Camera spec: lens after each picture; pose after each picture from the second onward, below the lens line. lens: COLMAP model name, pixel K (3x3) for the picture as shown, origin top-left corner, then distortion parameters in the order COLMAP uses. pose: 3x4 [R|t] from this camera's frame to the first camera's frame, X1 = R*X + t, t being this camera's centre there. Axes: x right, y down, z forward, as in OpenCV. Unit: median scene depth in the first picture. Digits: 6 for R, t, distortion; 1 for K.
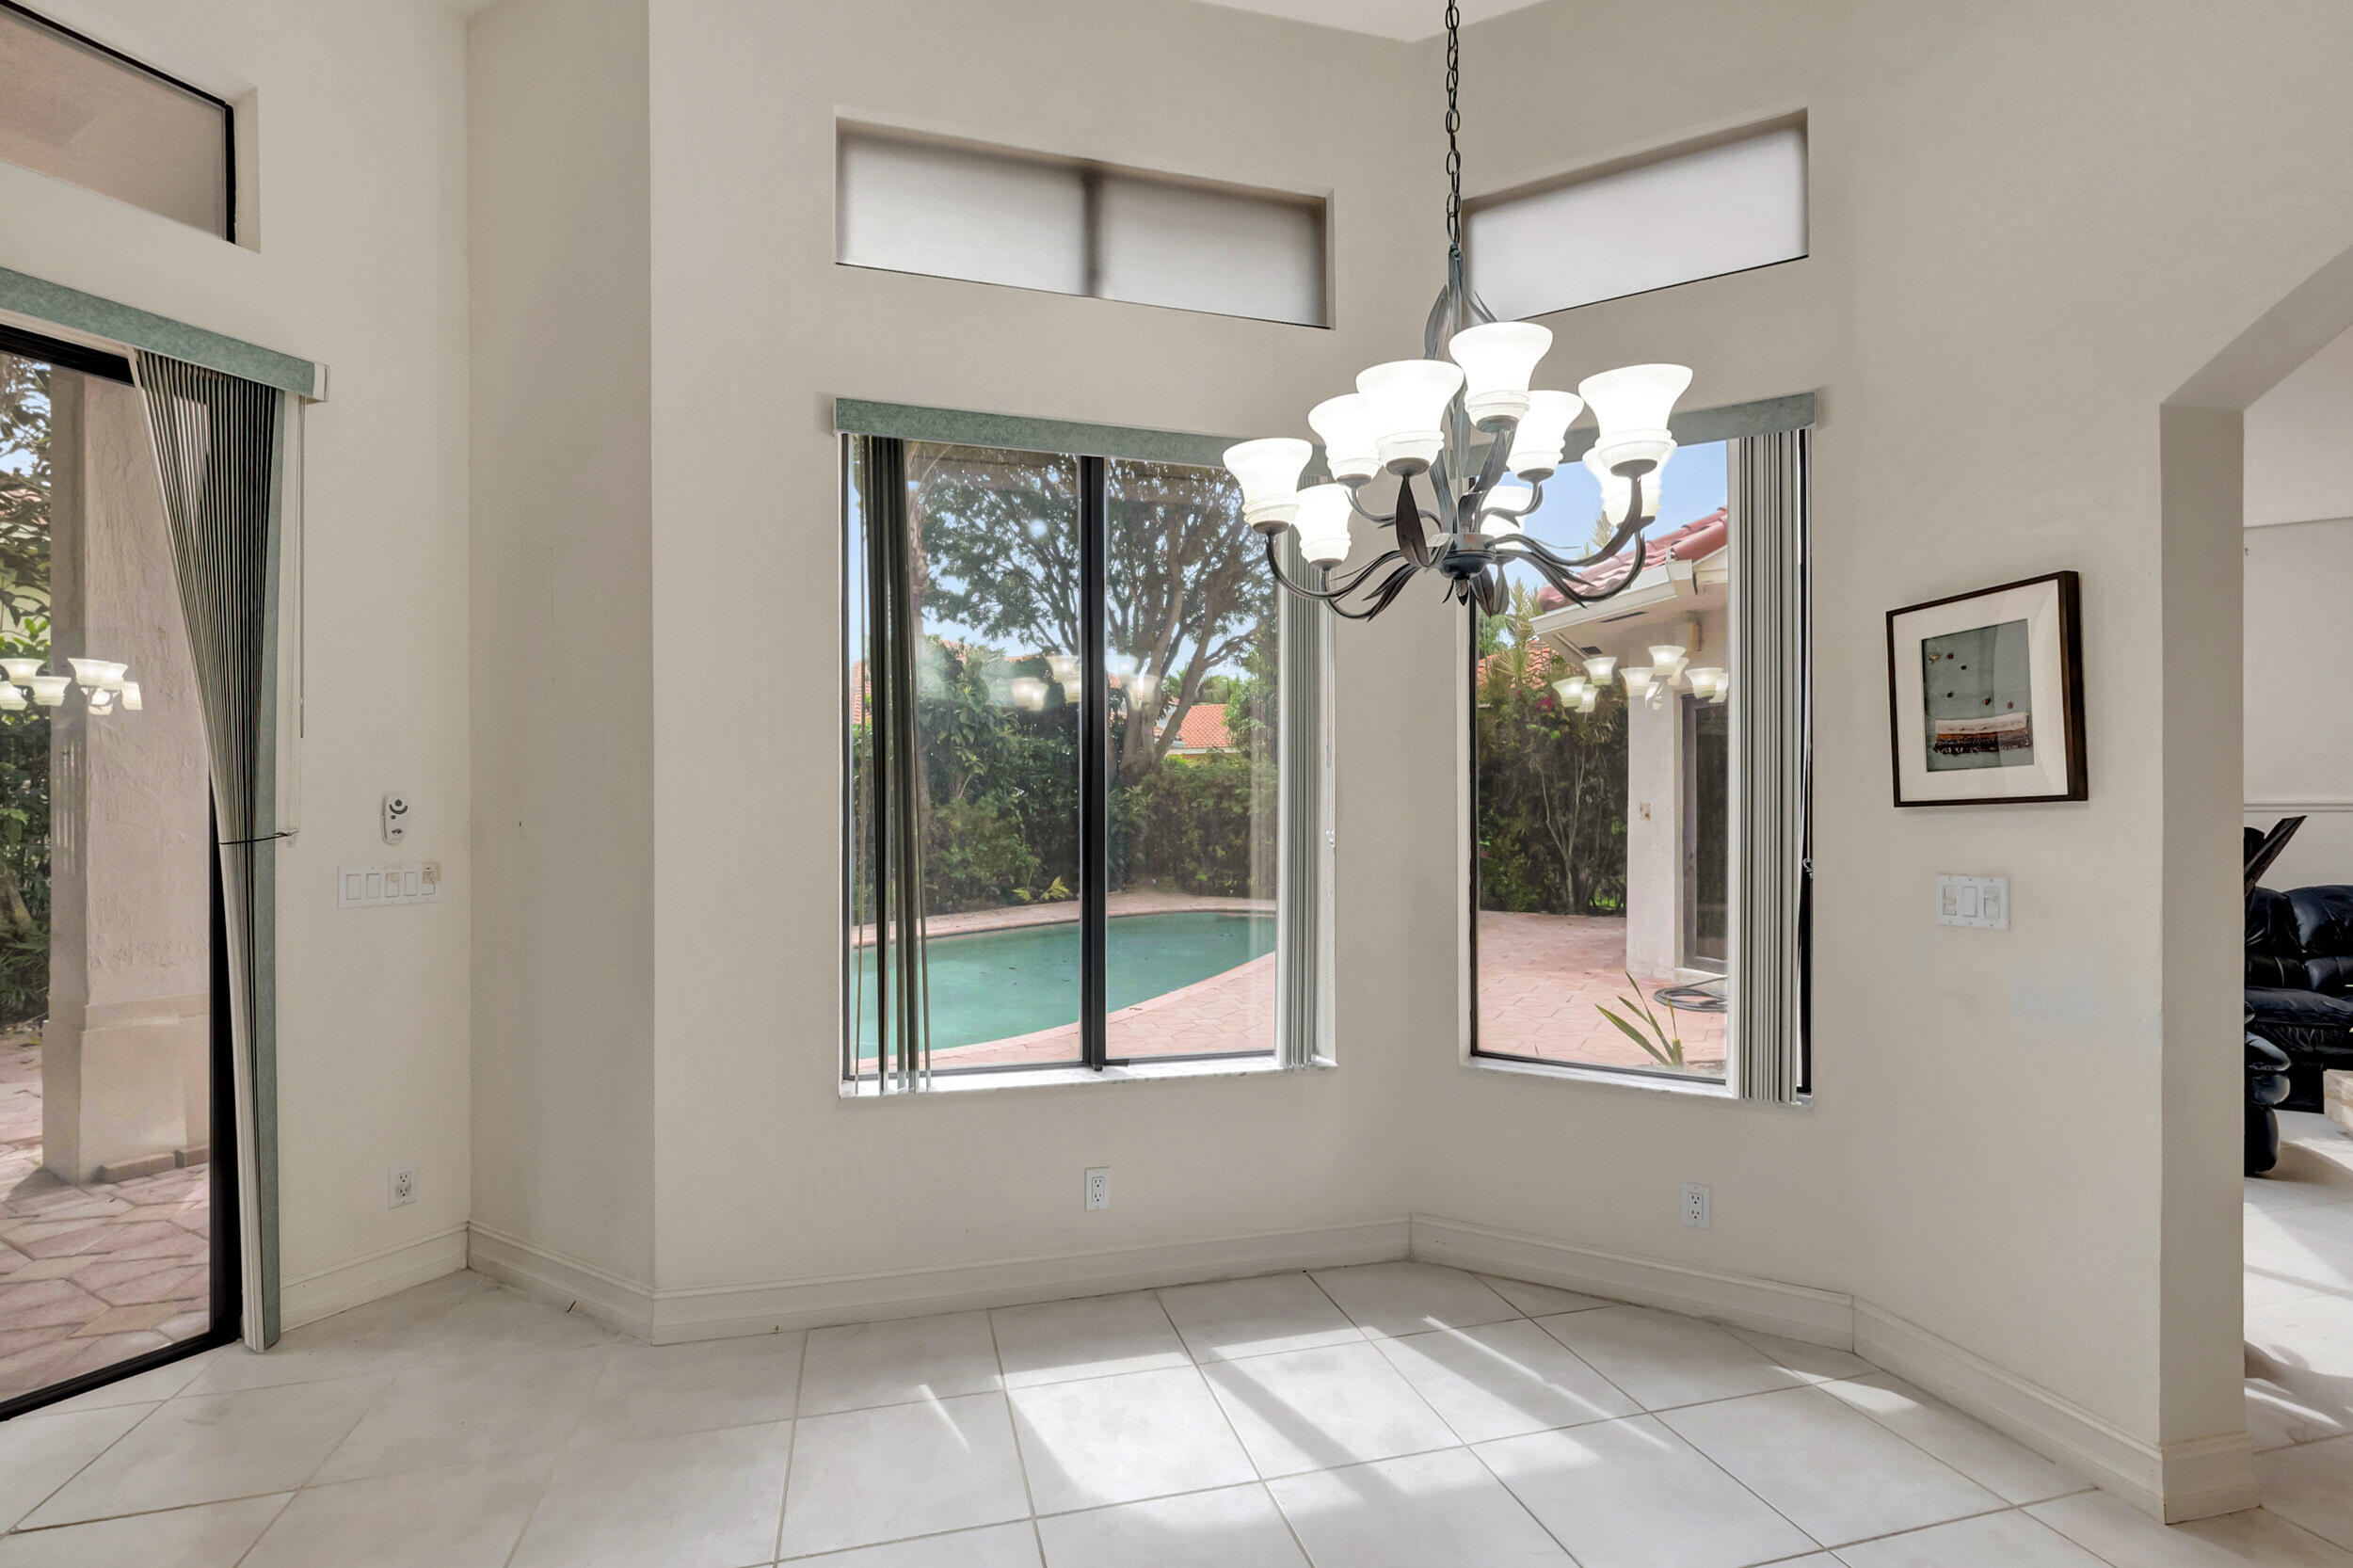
lens RADIAL K [[1055.5, 0, 1176.1], [0, 1055.5, 805.4], [0, 0, 1]] dist [0.002395, -0.003964]
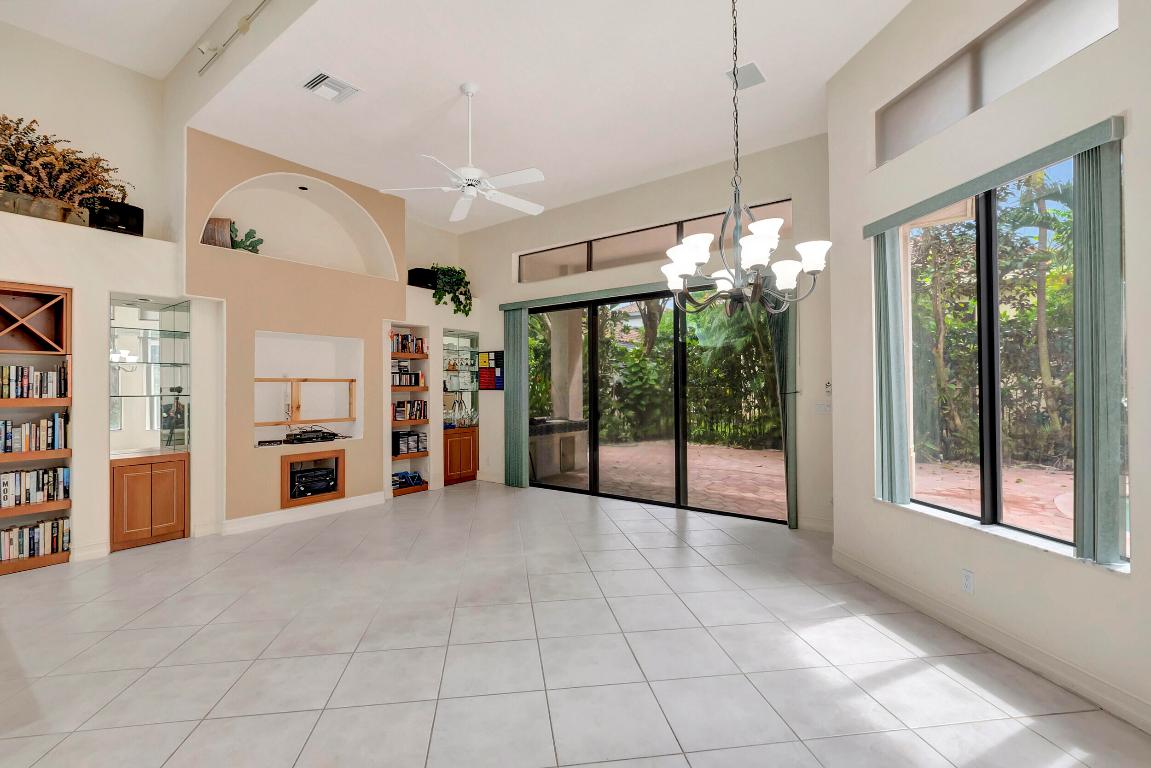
lens RADIAL K [[516.3, 0, 571.0], [0, 516.3, 383.8], [0, 0, 1]] dist [0.002395, -0.003964]
pose [[-0.117187, -0.001980, -0.993108, 1.062389], [0.008590, 0.999959, -0.003007, -0.002077], [0.993073, -0.008883, -0.117165, 0.443386]]
